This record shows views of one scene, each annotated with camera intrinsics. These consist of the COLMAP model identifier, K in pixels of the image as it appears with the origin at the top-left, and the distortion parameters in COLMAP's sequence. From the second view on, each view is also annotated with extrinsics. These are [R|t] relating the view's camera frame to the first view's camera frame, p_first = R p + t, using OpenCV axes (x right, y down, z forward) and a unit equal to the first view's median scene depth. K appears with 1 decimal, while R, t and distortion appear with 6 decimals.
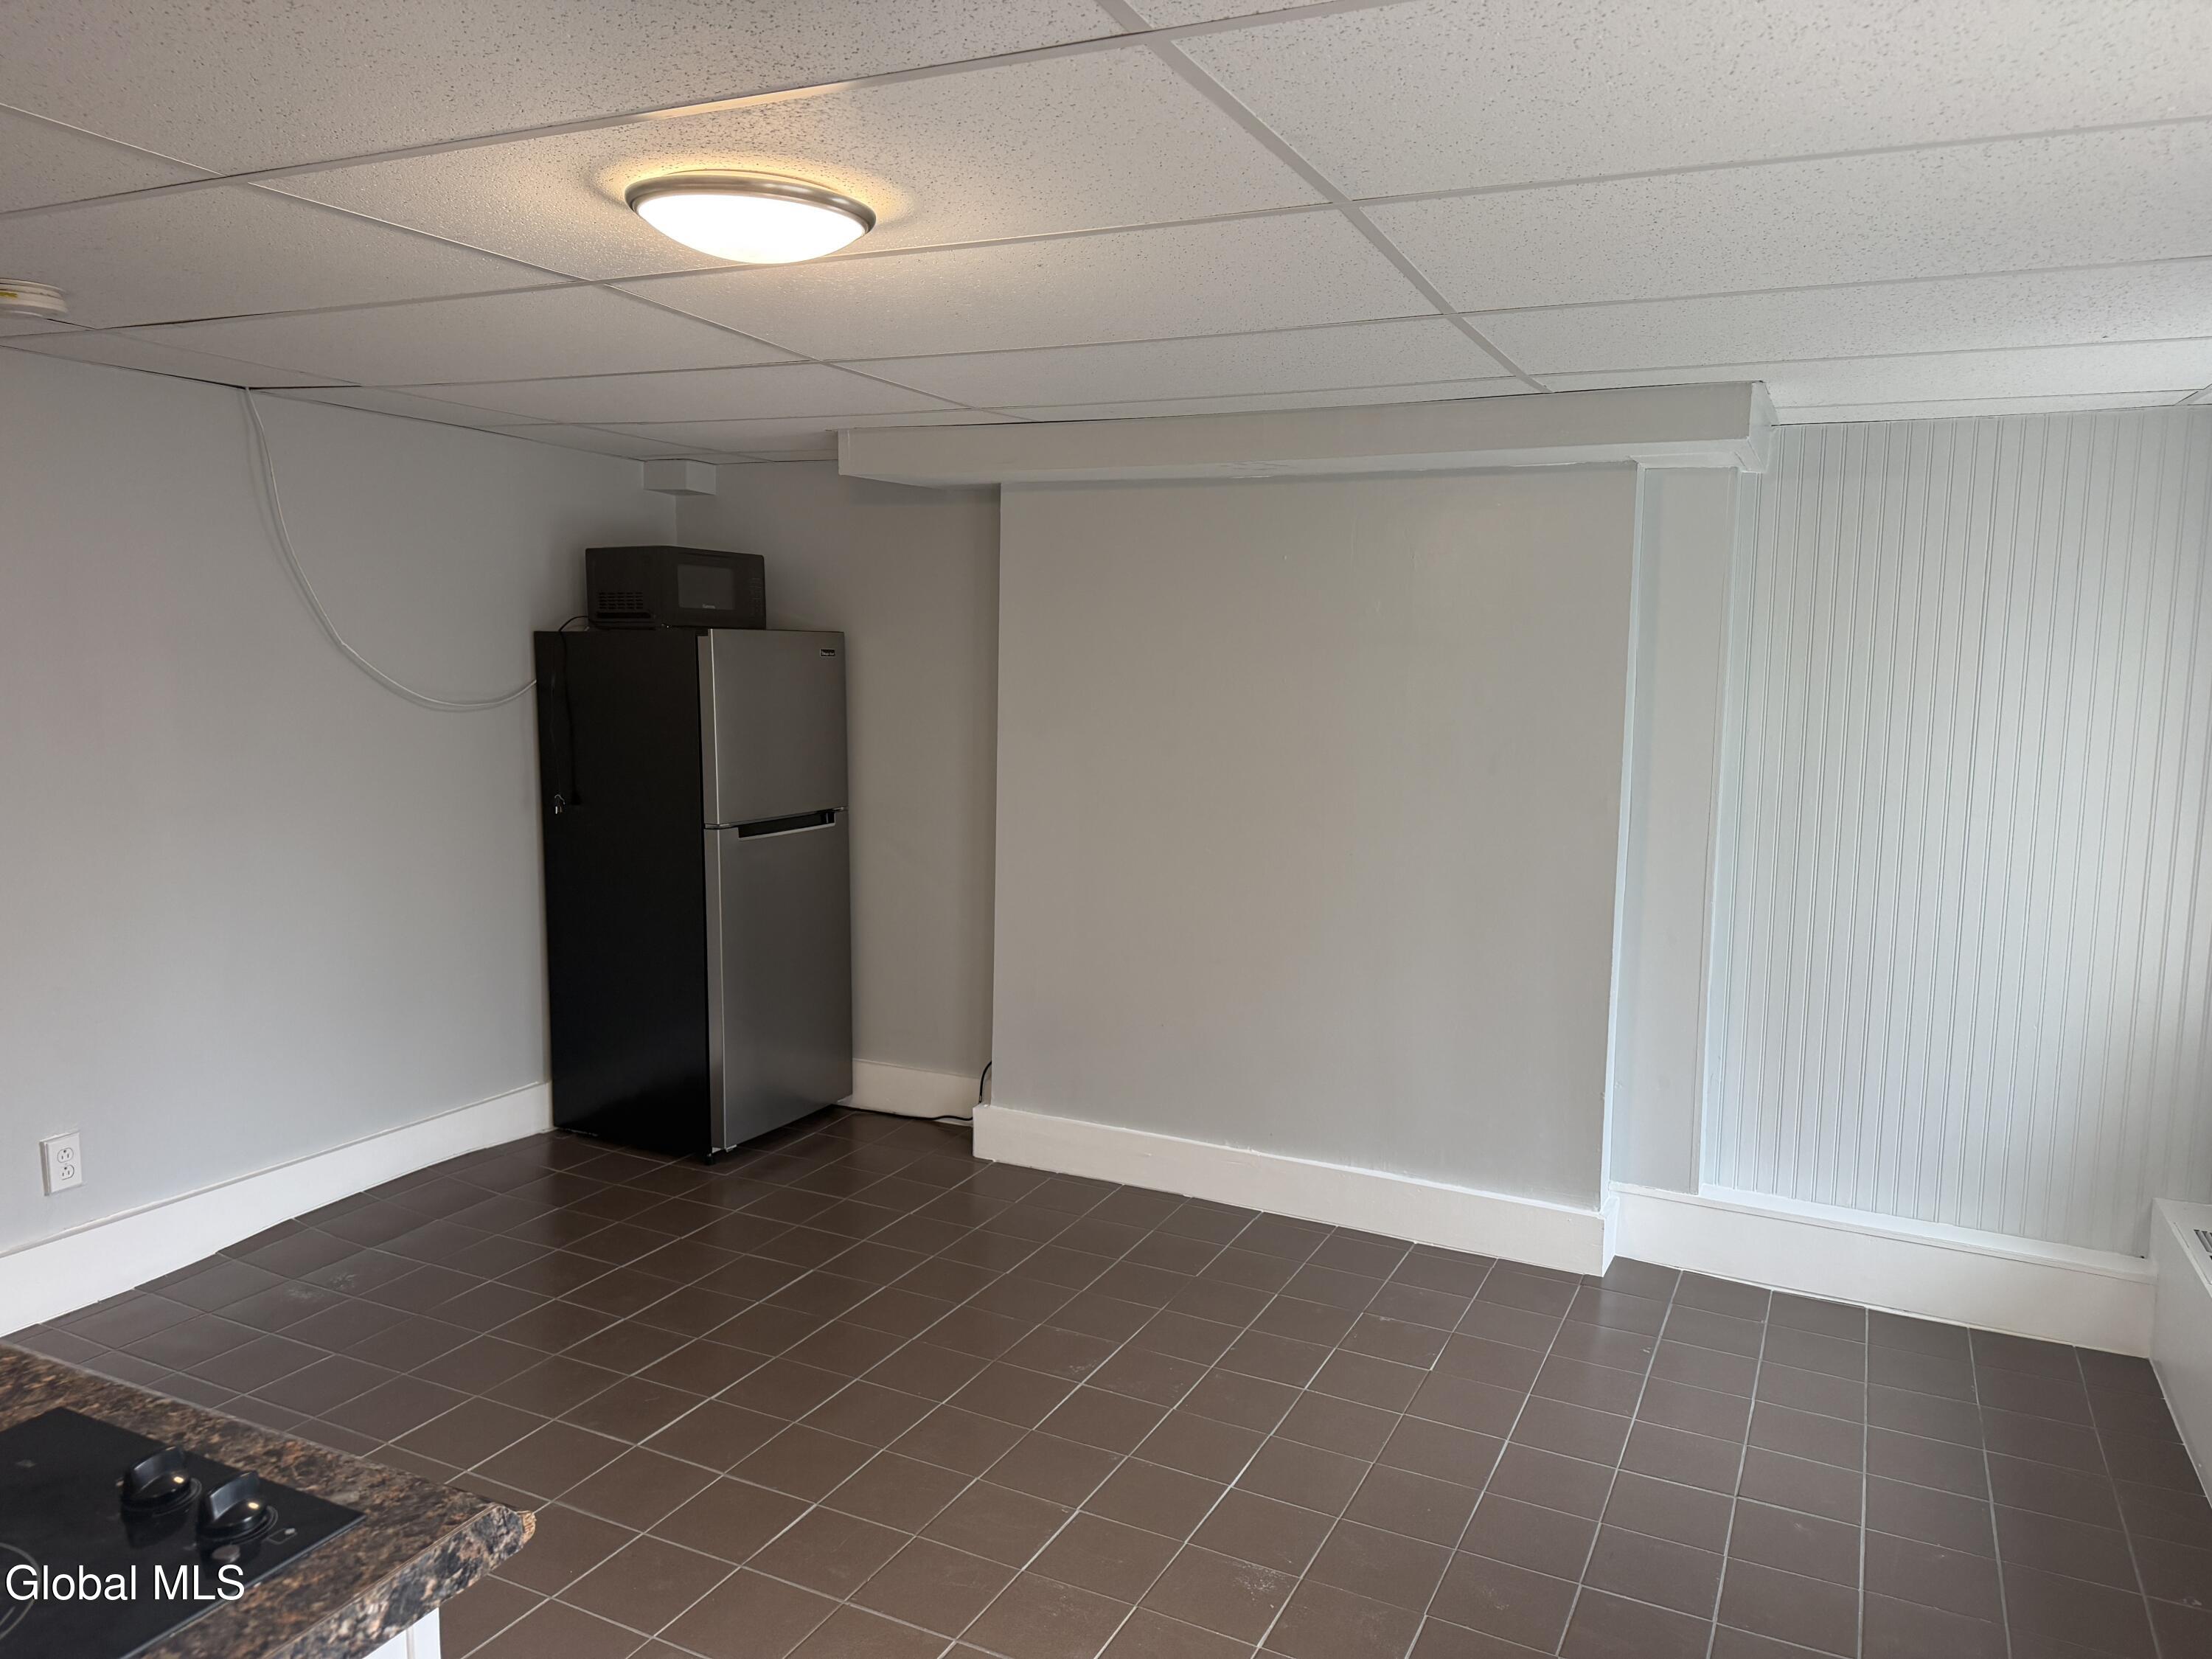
lens RADIAL K [[1594.5, 0, 1103.1], [0, 1594.5, 823.2], [0, 0, 1]] dist [0.043048, -0.031086]
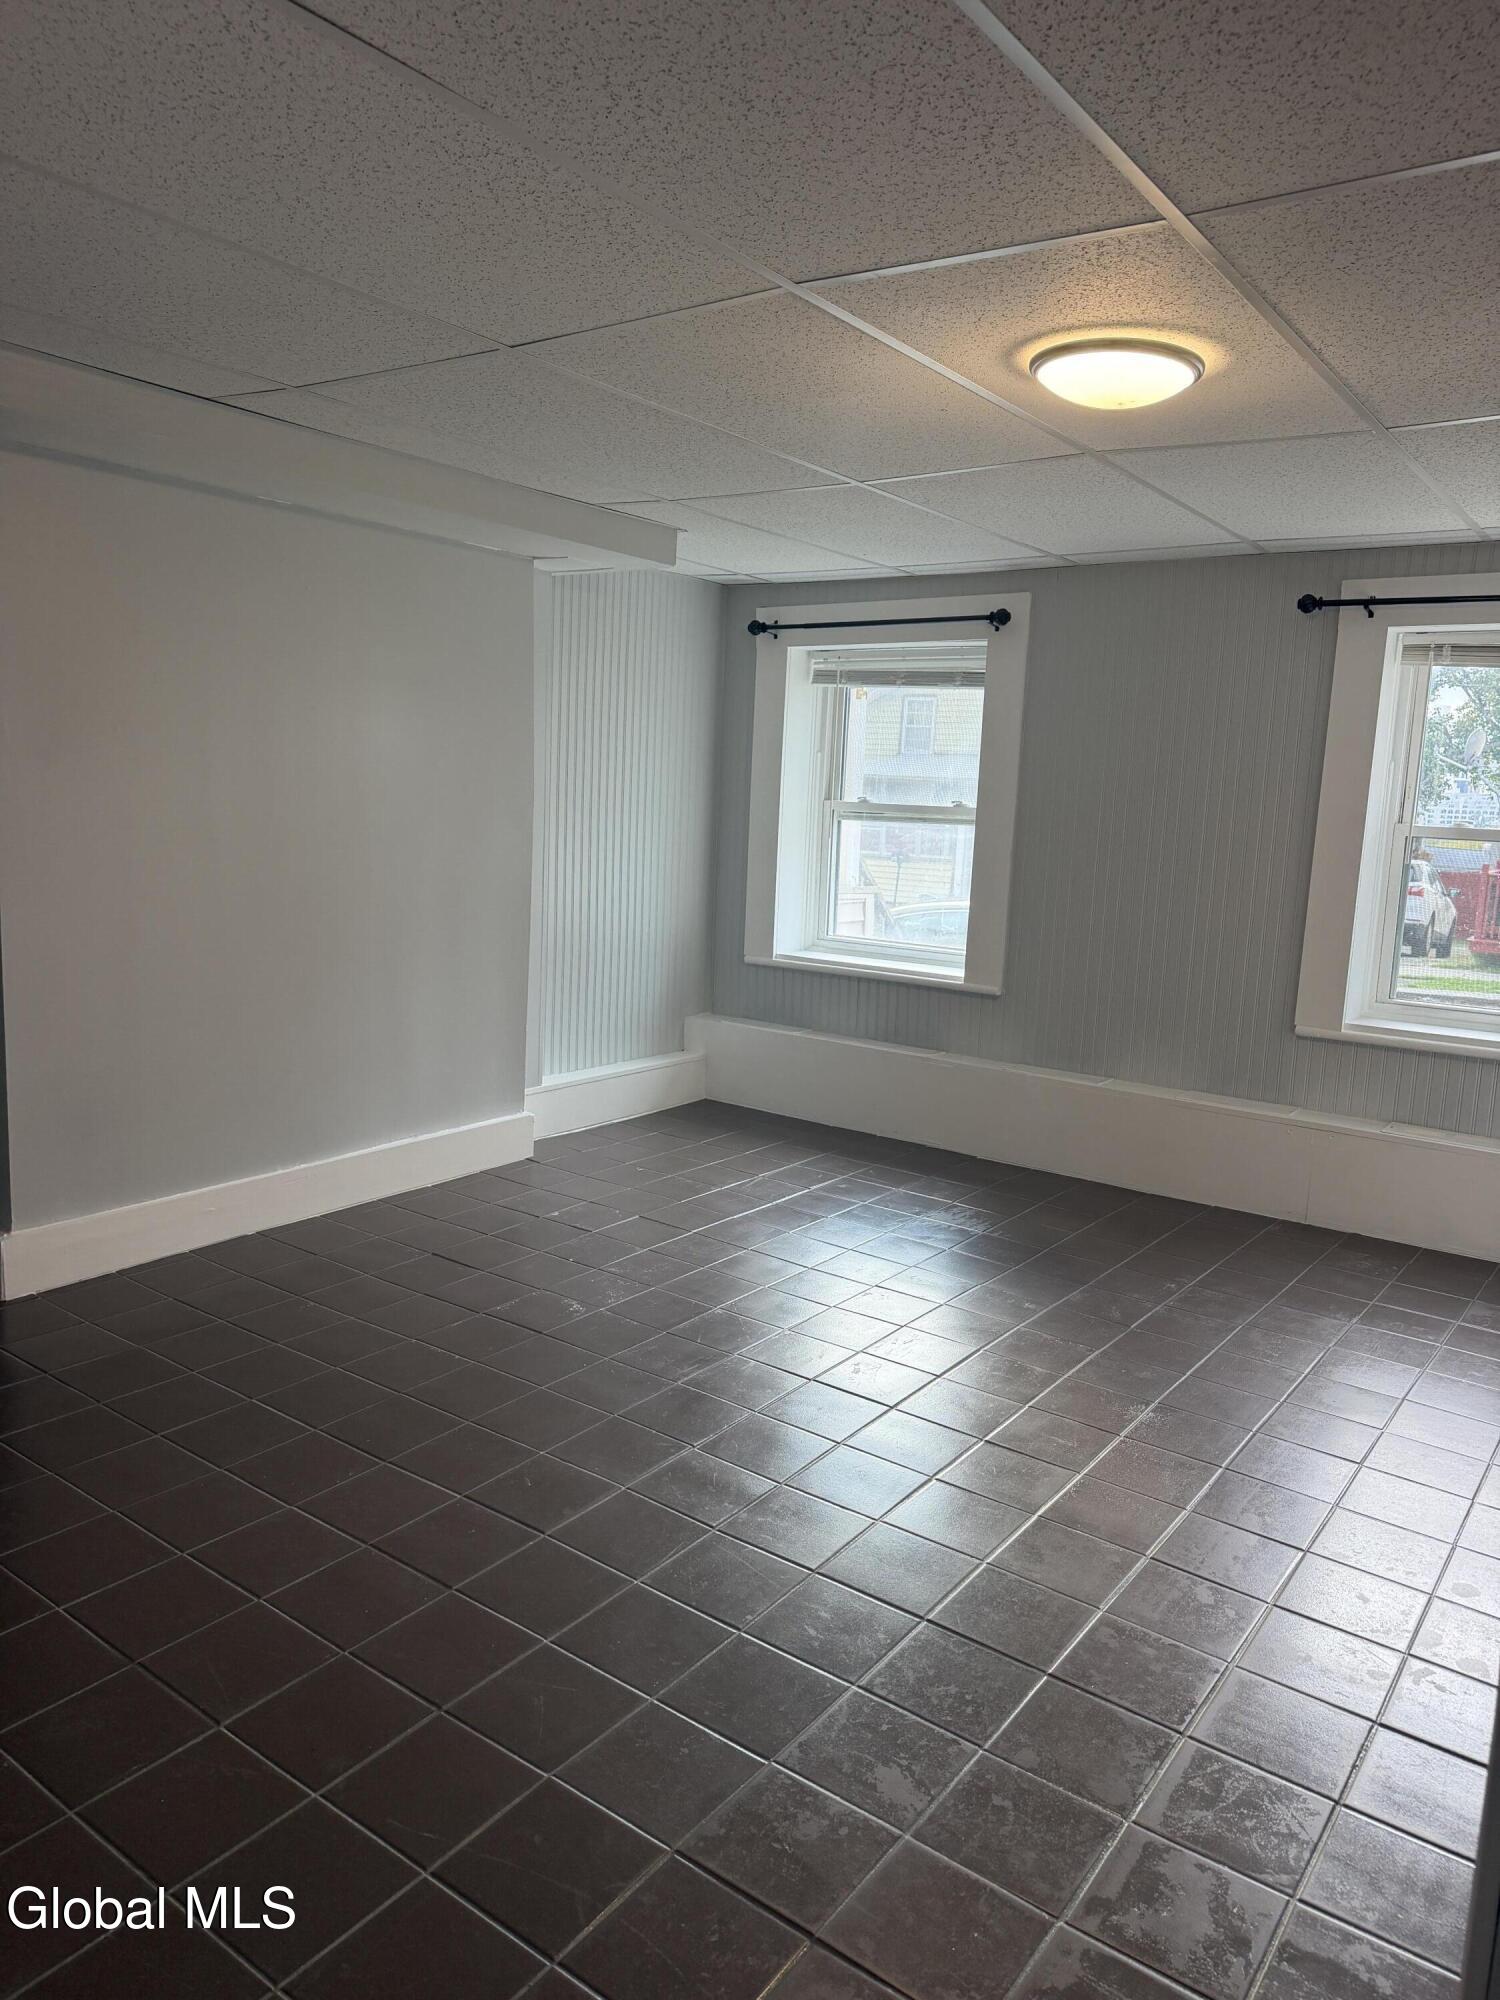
lens RADIAL K [[1441.6, 0, 747.0], [0, 1441.6, 1001.3], [0, 0, 1]] dist [0.043048, -0.031086]
pose [[0.167264, -0.163601, 0.972244, -0.815590], [0.096512, 0.984117, 0.148995, -0.018575], [-0.981177, 0.068912, 0.180397, 0.552738]]
